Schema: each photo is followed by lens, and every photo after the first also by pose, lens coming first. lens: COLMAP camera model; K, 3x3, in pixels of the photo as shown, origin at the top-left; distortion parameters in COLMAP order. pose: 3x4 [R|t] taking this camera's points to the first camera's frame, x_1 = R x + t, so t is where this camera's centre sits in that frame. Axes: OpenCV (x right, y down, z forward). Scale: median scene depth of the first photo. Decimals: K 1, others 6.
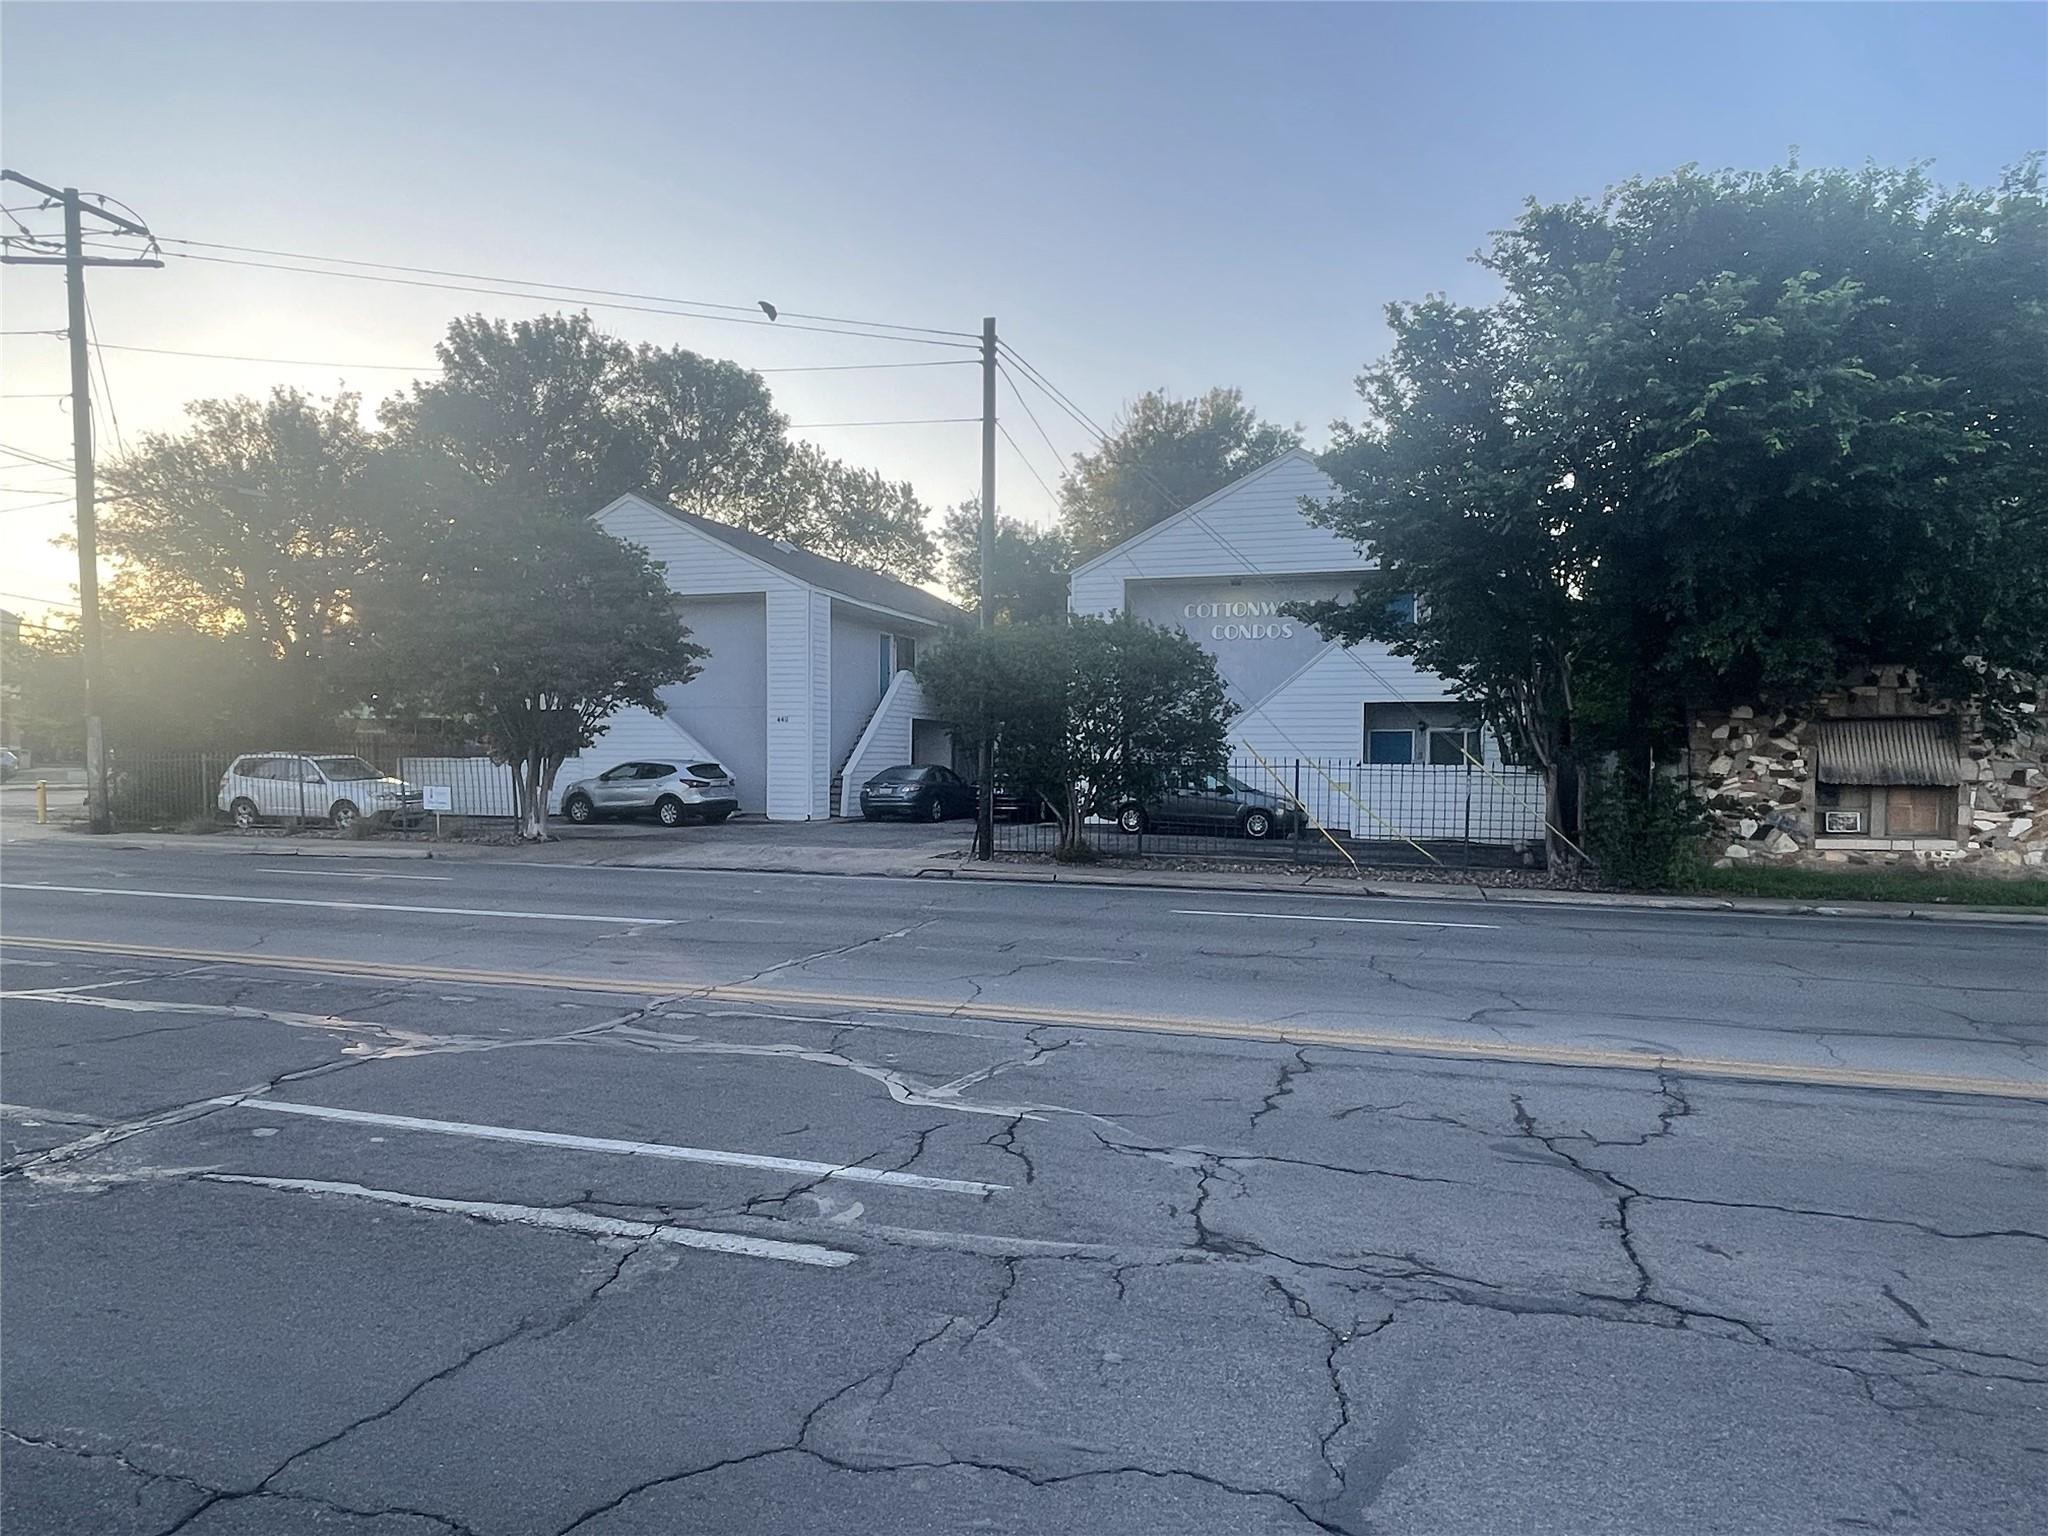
lens RADIAL K [[1296.9, 0, 1024.0], [0, 1296.9, 768.0], [0, 0, 1]] dist [0.001597, 0.000037]
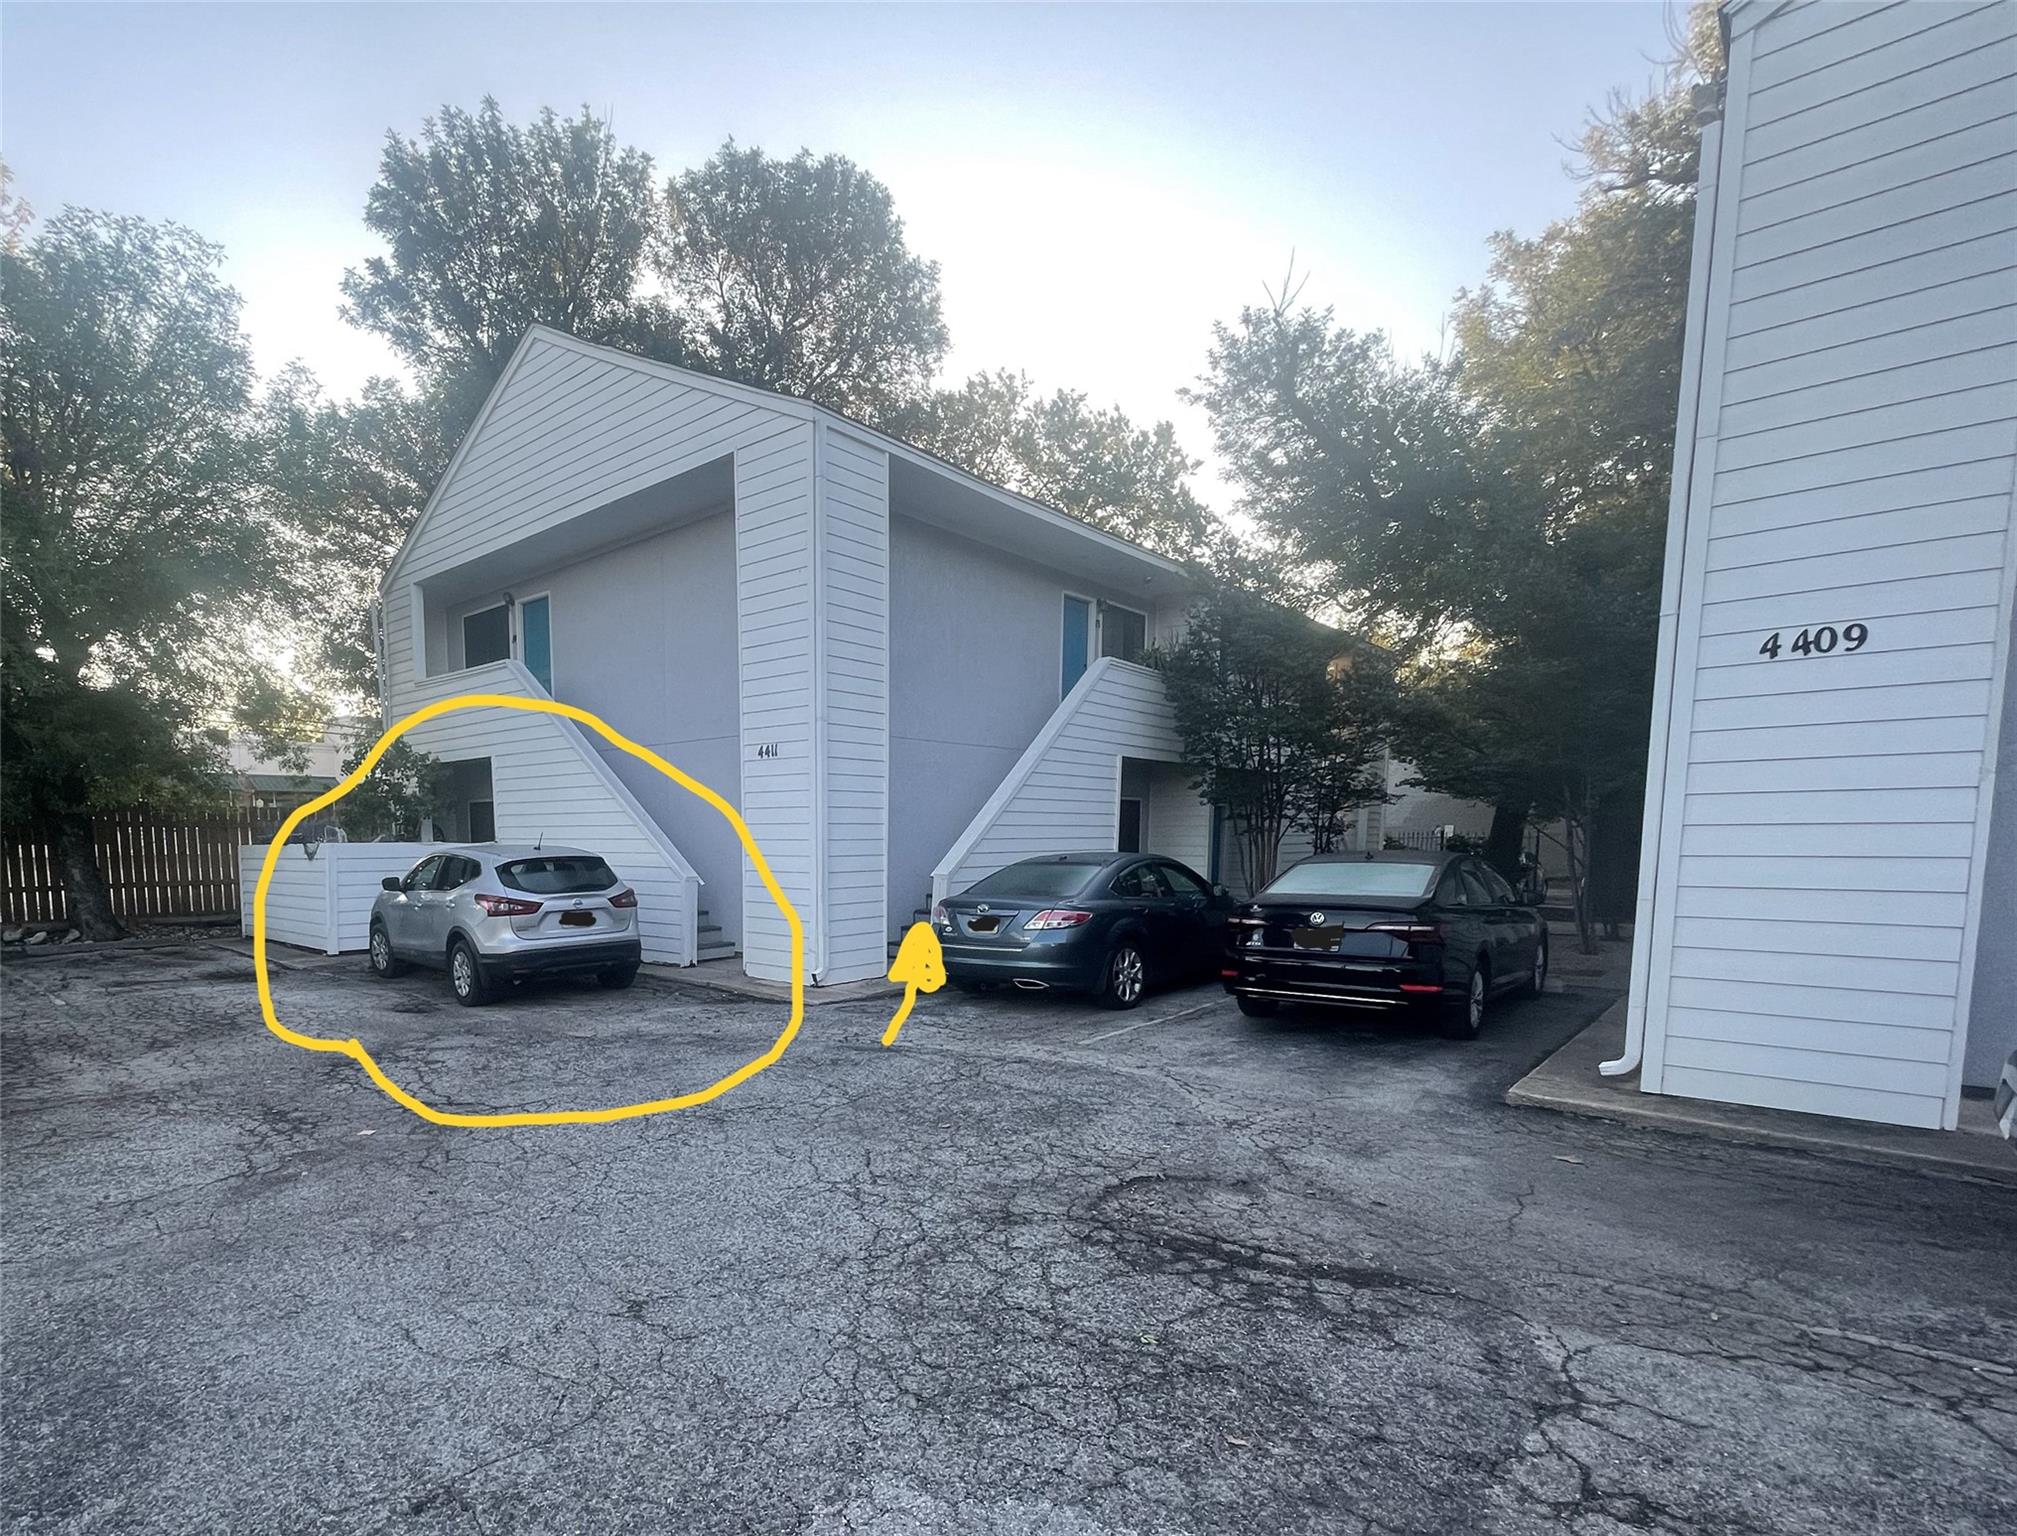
lens RADIAL K [[1022.8, 0, 787.4], [0, 1022.8, 950.8], [0, 0, 1]] dist [-0.001755, -0.000523]
pose [[0.882092, 0.043373, -0.469075, -0.016590], [0.006153, 0.994606, 0.103538, -0.006557], [0.471036, -0.094216, 0.877068, 0.694211]]
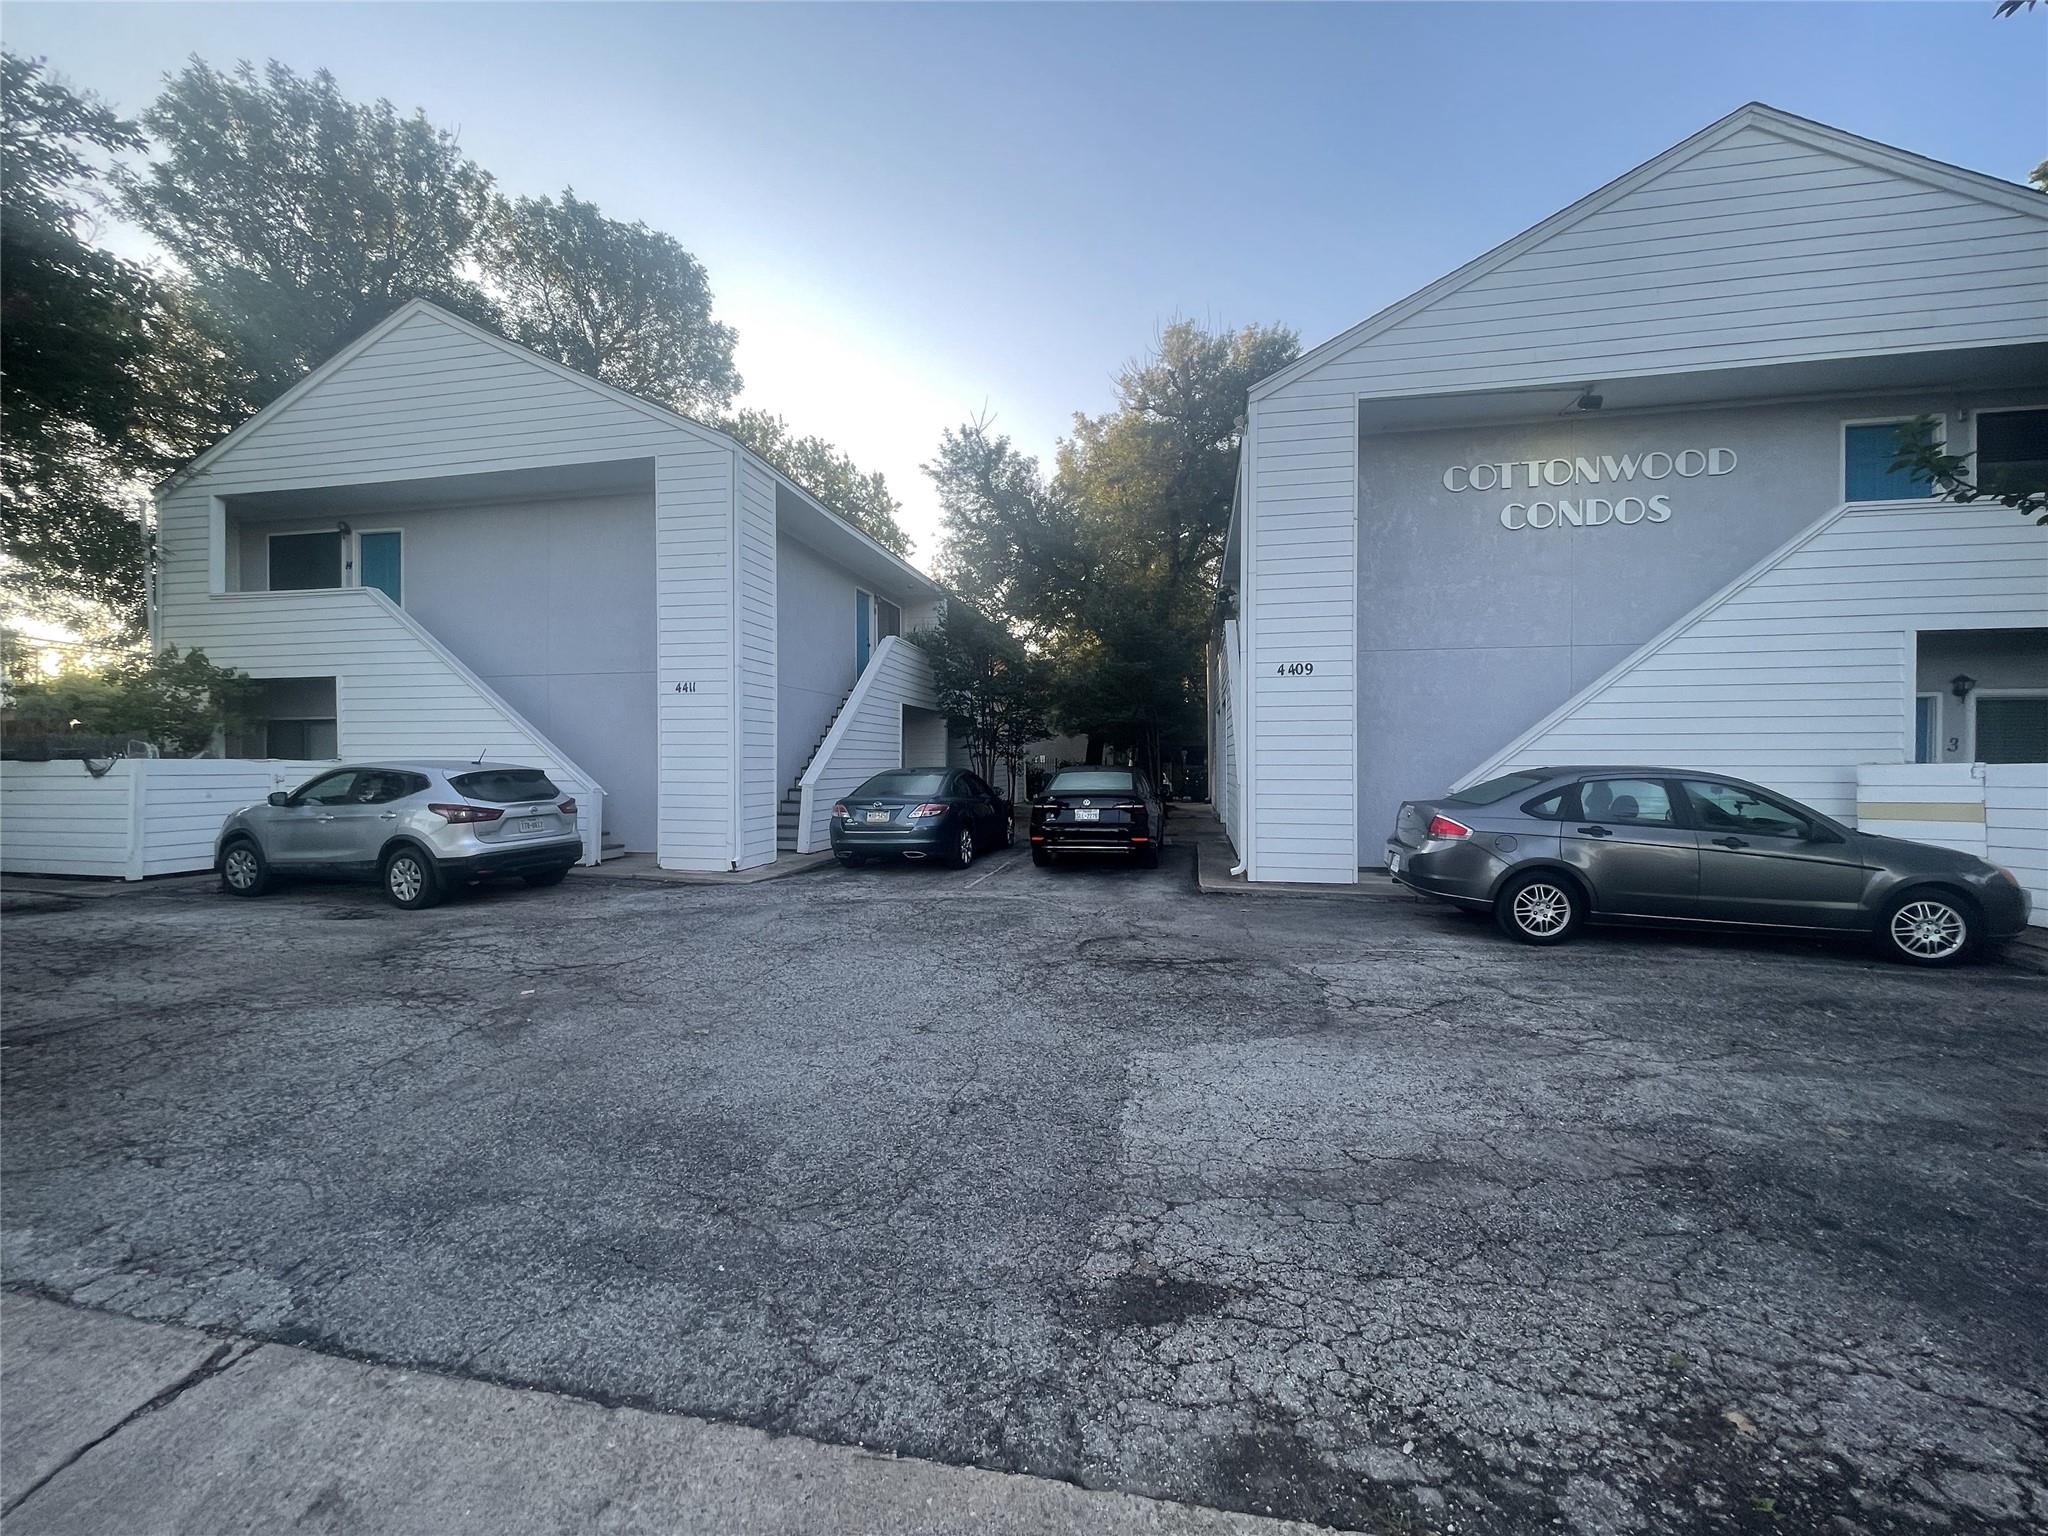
lens RADIAL K [[838.4, 0, 1024.0], [0, 838.4, 768.0], [0, 0, 1]] dist [-0.001253, -0.000345]
pose [[0.994798, -0.006477, 0.101664, -0.079269], [0.006548, 0.999979, -0.000355, -0.002509], [-0.101660, 0.001019, 0.994819, 0.630226]]
